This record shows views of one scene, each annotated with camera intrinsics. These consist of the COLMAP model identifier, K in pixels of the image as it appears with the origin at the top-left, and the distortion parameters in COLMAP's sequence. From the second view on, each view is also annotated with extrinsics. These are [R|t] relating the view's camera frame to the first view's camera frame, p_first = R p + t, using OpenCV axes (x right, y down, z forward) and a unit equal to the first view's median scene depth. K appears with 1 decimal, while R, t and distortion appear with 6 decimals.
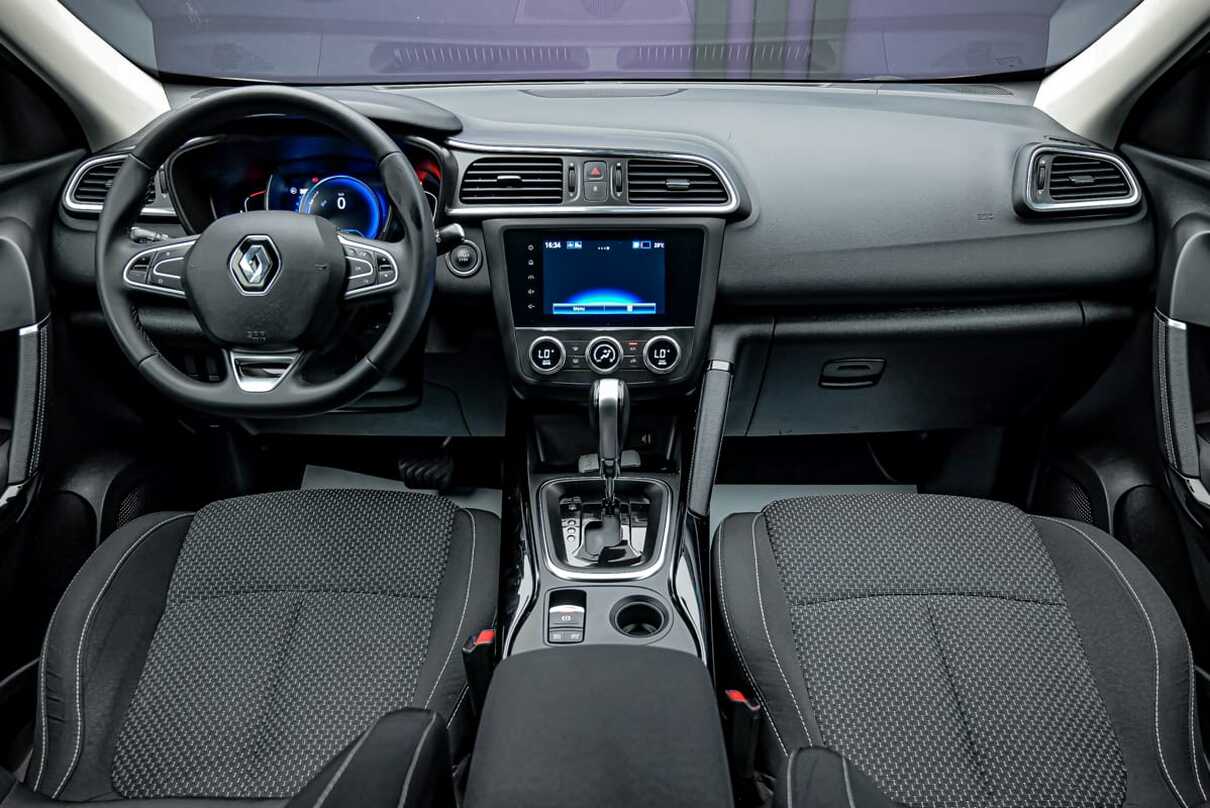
lens RADIAL K [[821.7, 0, 605.0], [0, 821.7, 404.0], [0, 0, 1]] dist [-0.003098, -0.000056]
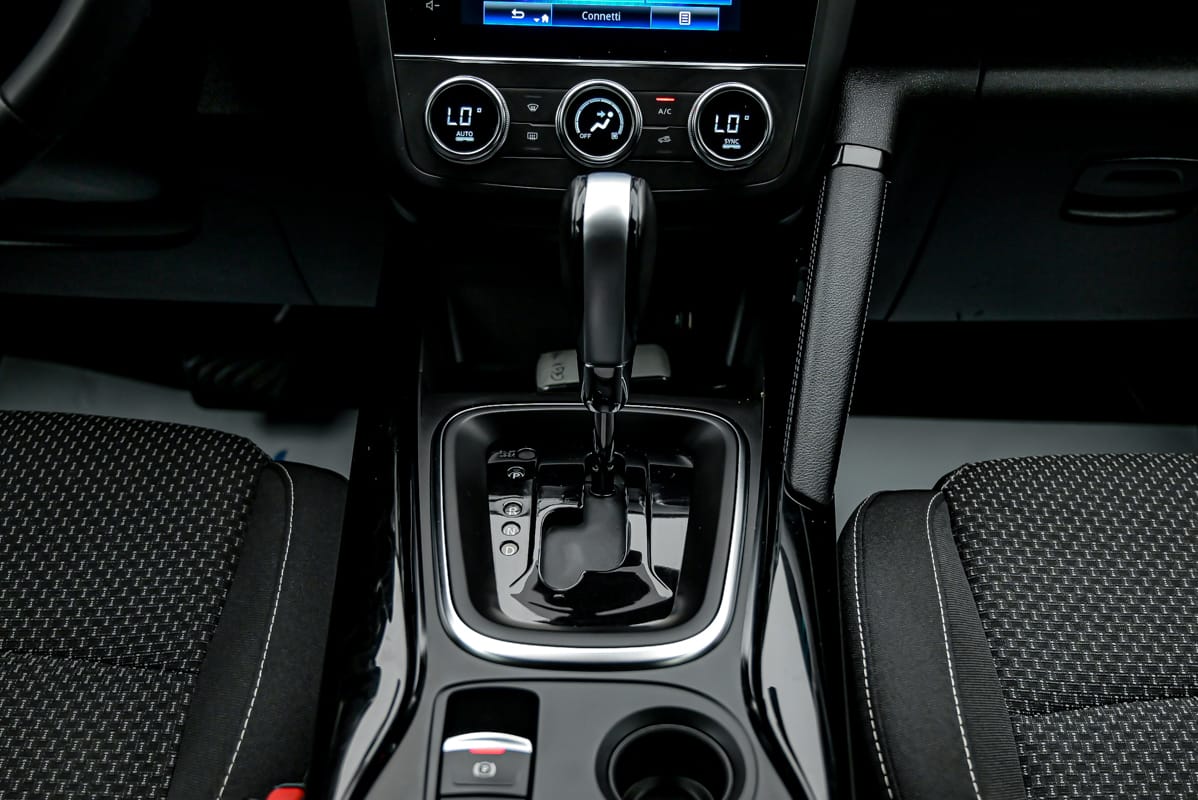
lens RADIAL K [[1378.6, 0, 599.0], [0, 1378.6, 400.0], [0, 0, 1]] dist [-0.020413, -0.018569]
pose [[0.999618, 0.026932, 0.006283, -0.001285], [-0.027419, 0.994790, 0.098185, 0.014413], [-0.003606, -0.098320, 0.995148, 0.263959]]
